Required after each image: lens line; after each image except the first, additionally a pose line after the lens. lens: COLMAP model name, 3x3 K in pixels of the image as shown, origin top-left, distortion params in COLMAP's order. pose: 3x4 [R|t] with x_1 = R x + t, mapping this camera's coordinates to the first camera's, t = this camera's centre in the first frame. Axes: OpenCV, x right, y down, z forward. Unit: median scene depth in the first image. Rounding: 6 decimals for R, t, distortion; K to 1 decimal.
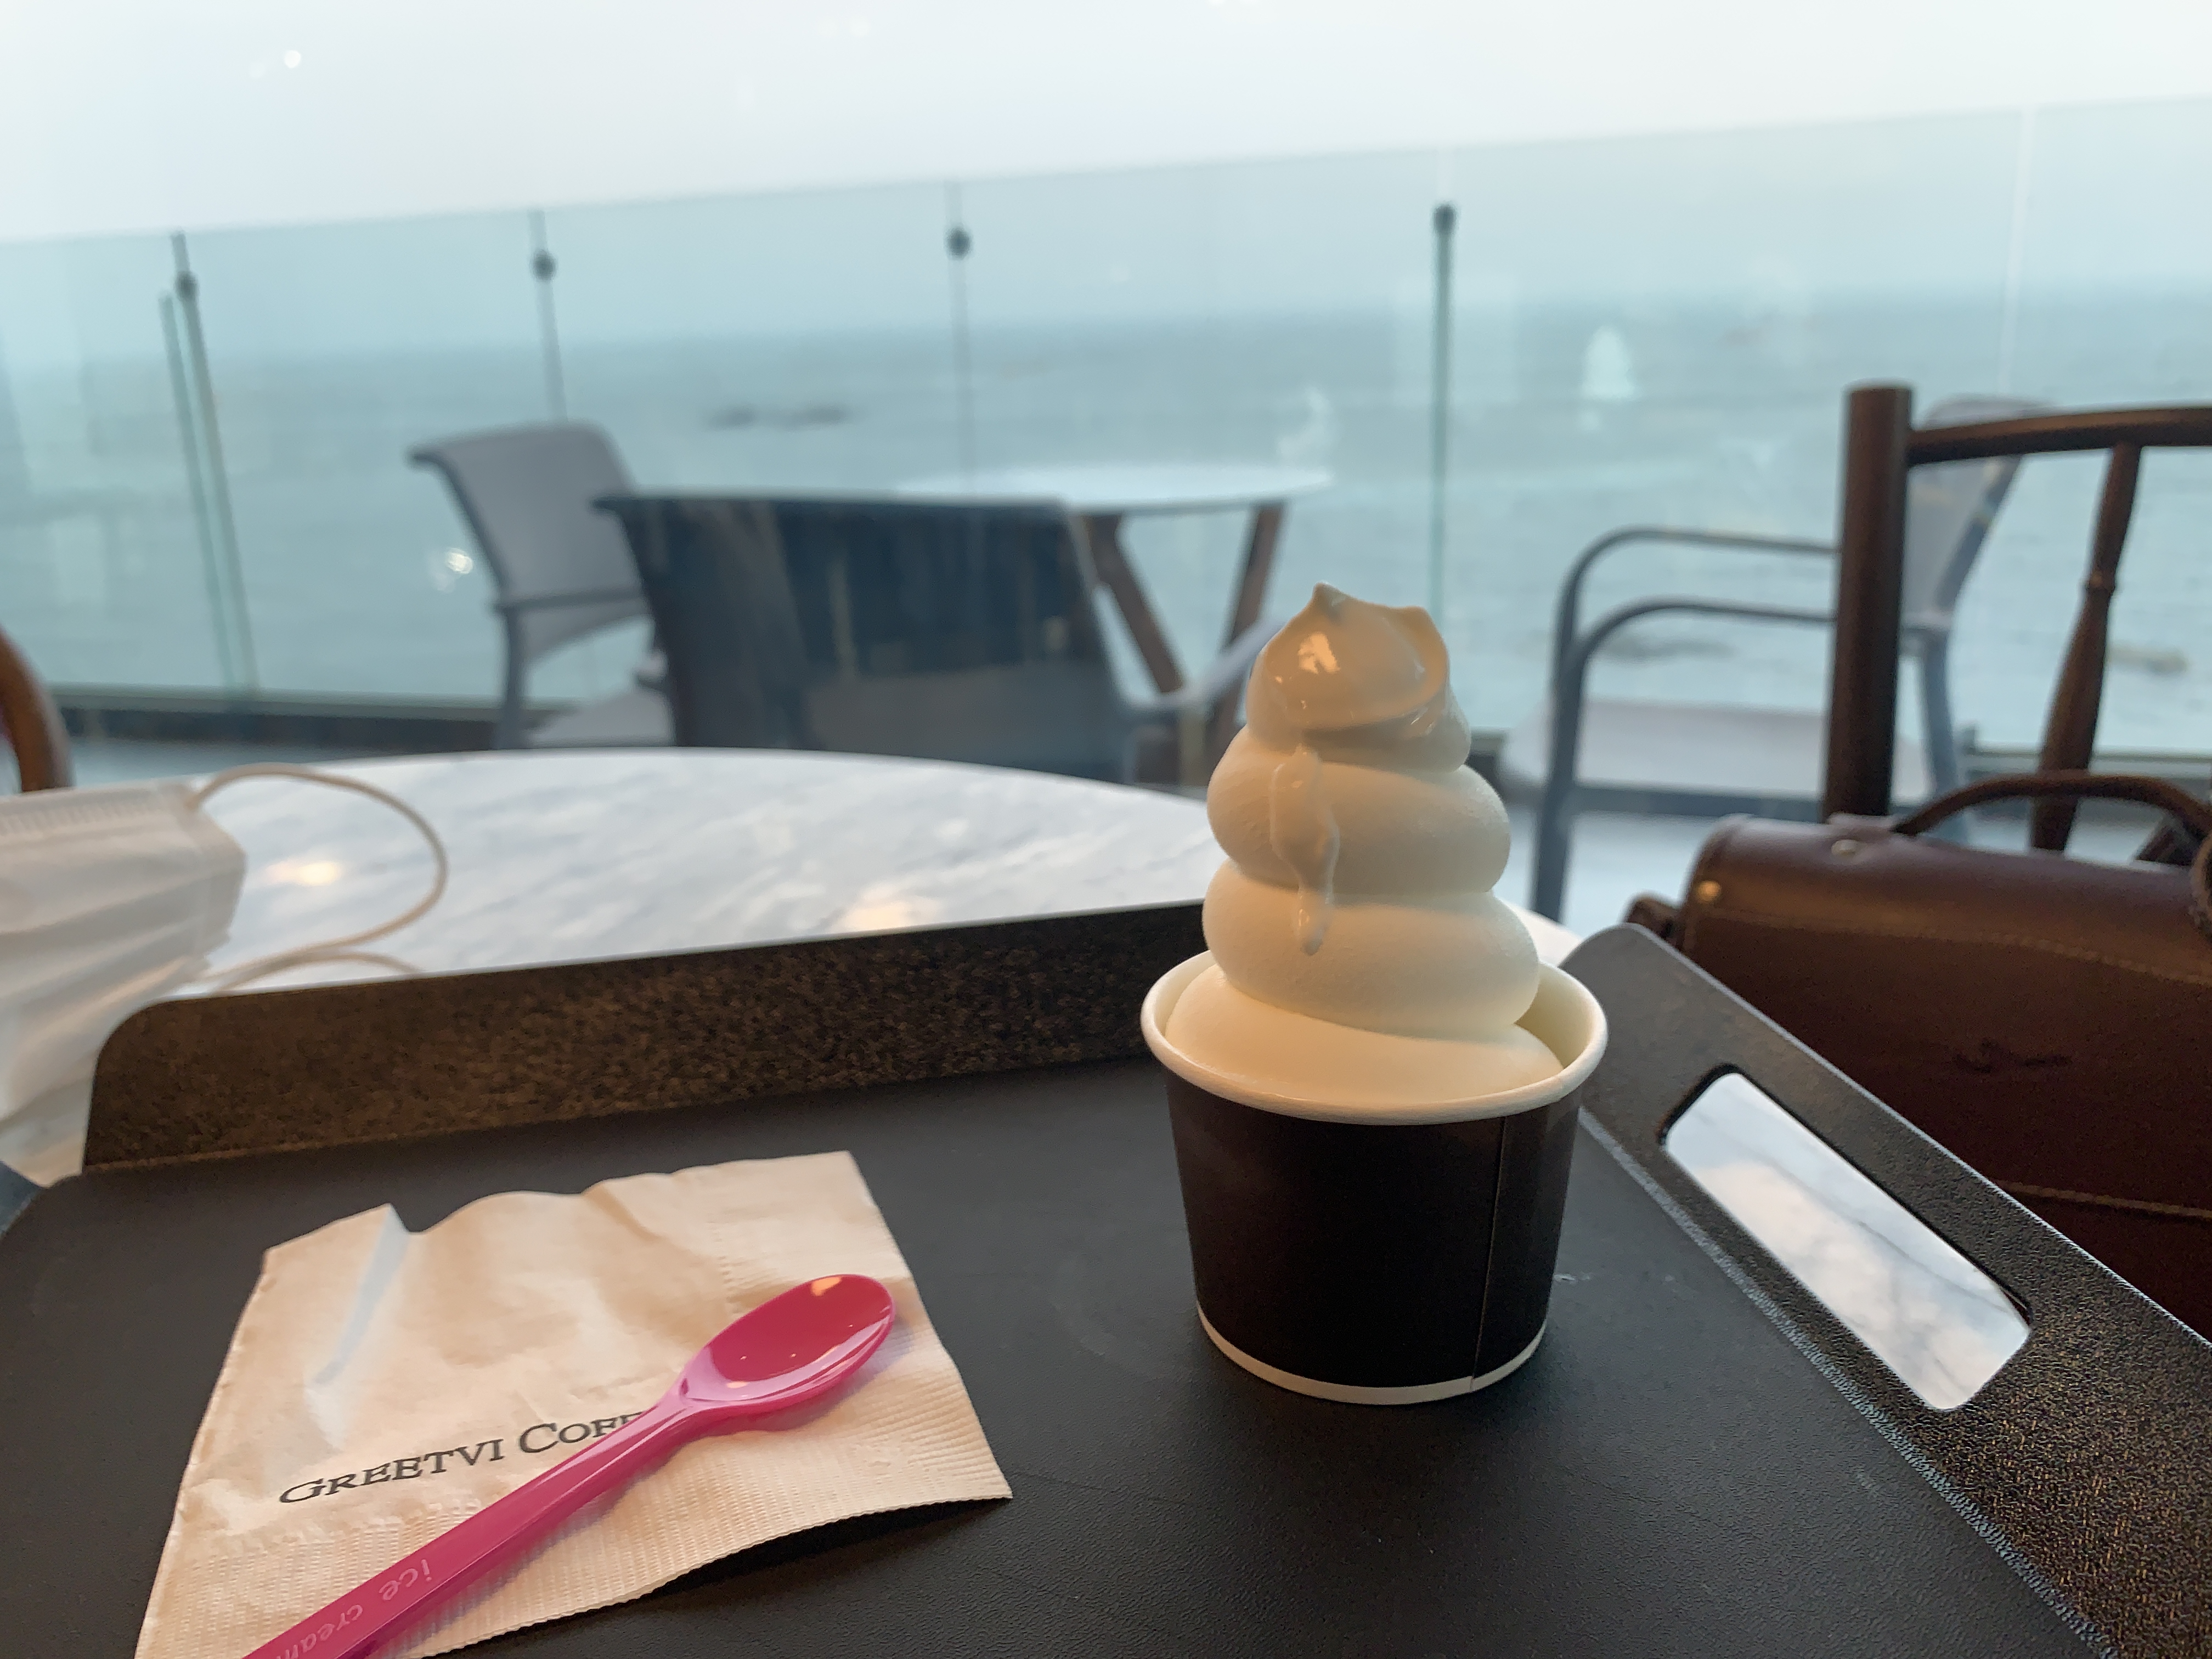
lens RADIAL K [[1677.4, 0, 1111.0], [0, 1677.4, 843.0], [0, 0, 1]] dist [0.021665, -0.030733]
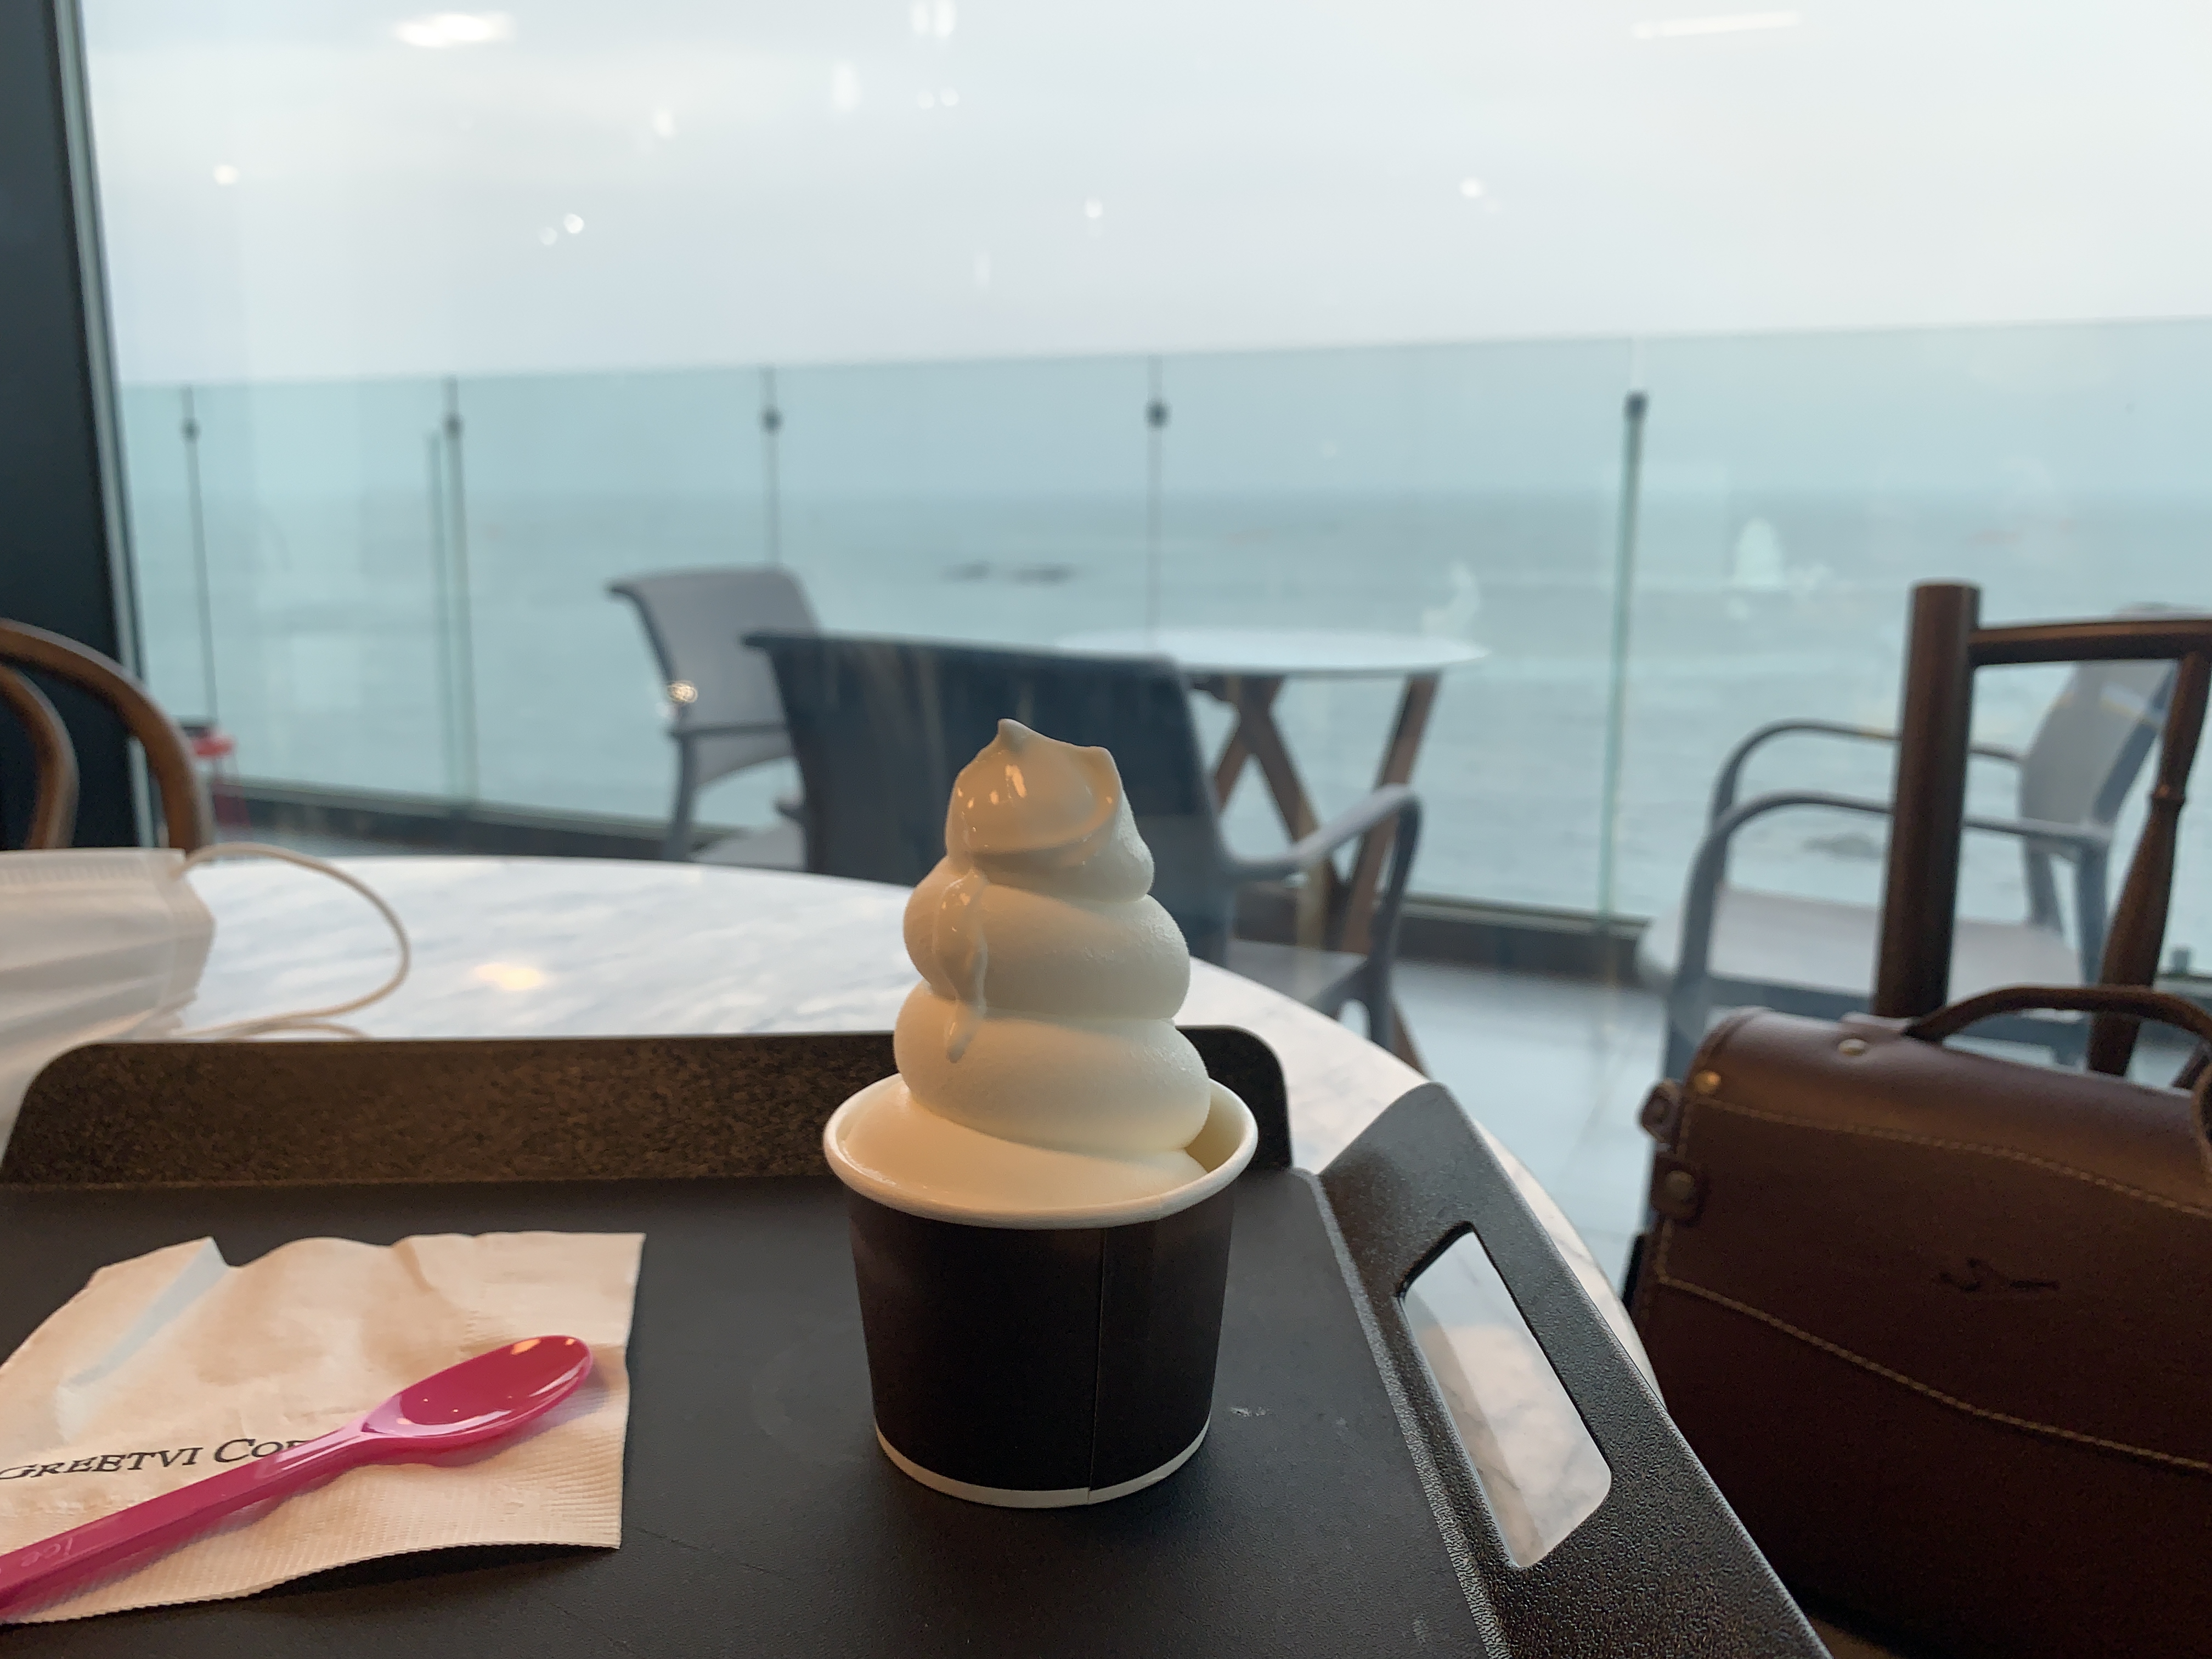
lens RADIAL K [[1677.4, 0, 1094.4], [0, 1677.4, 850.3], [0, 0, 1]] dist [0.021665, -0.030733]
pose [[0.990724, 0.065696, -0.118951, 0.153585], [-0.076010, 0.993533, -0.084353, 0.007574], [0.112640, 0.092612, 0.989310, -0.026905]]
